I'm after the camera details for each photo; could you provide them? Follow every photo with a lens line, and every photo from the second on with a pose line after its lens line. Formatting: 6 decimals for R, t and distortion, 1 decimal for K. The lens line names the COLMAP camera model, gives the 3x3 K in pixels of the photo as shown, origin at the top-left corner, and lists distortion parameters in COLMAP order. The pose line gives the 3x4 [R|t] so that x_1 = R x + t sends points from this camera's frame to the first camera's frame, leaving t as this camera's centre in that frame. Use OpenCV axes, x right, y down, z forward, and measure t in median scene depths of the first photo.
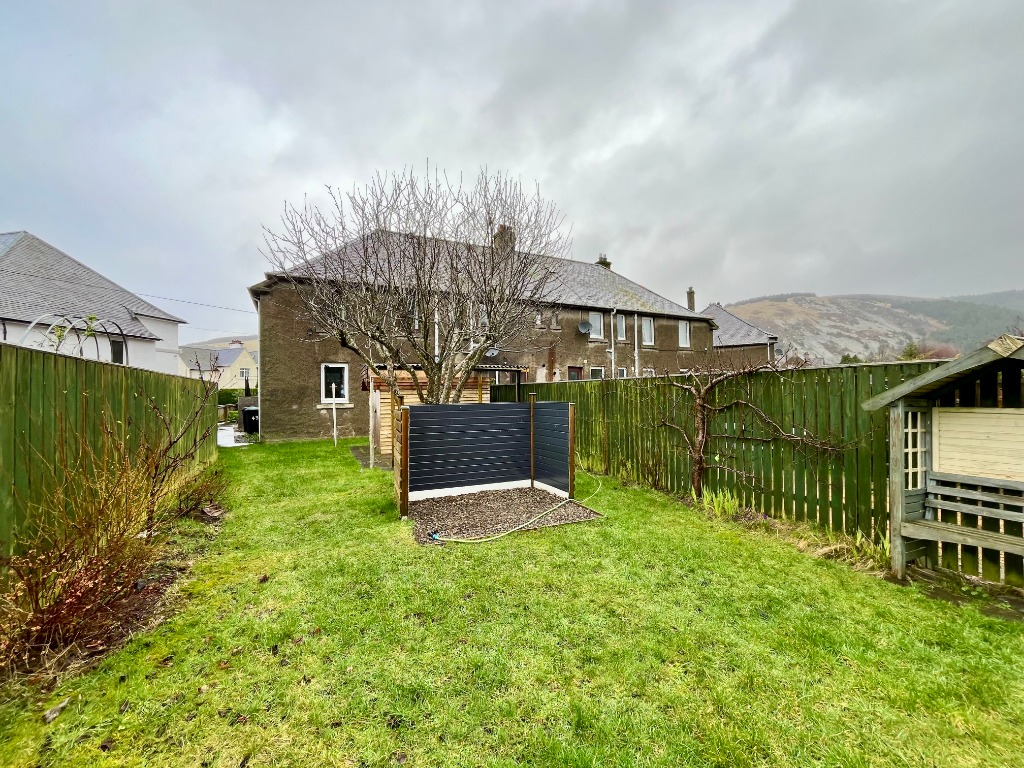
lens RADIAL K [[416.6, 0, 506.7], [0, 416.6, 385.0], [0, 0, 1]] dist [-0.004223, -0.000090]
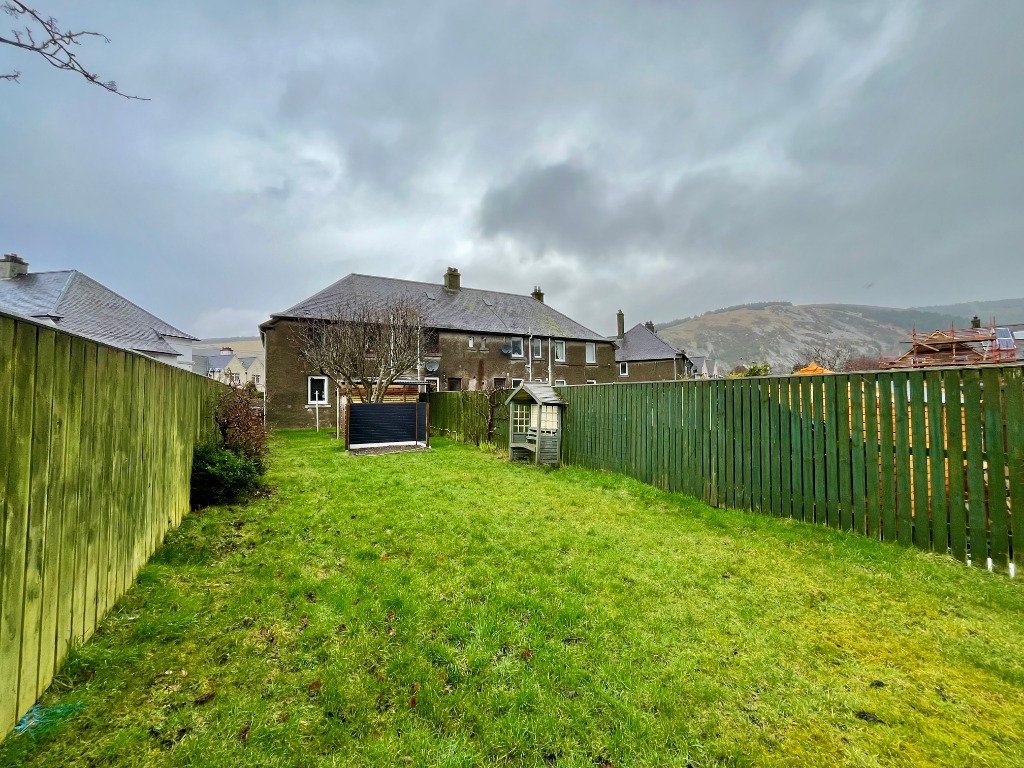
lens RADIAL K [[416.6, 0, 506.7], [0, 416.6, 385.0], [0, 0, 1]] dist [-0.004223, -0.000090]
pose [[0.999391, 0.006632, 0.034255, 0.129471], [-0.006281, 0.999927, -0.010351, -0.007955], [-0.034321, 0.010129, 0.999360, -0.313619]]
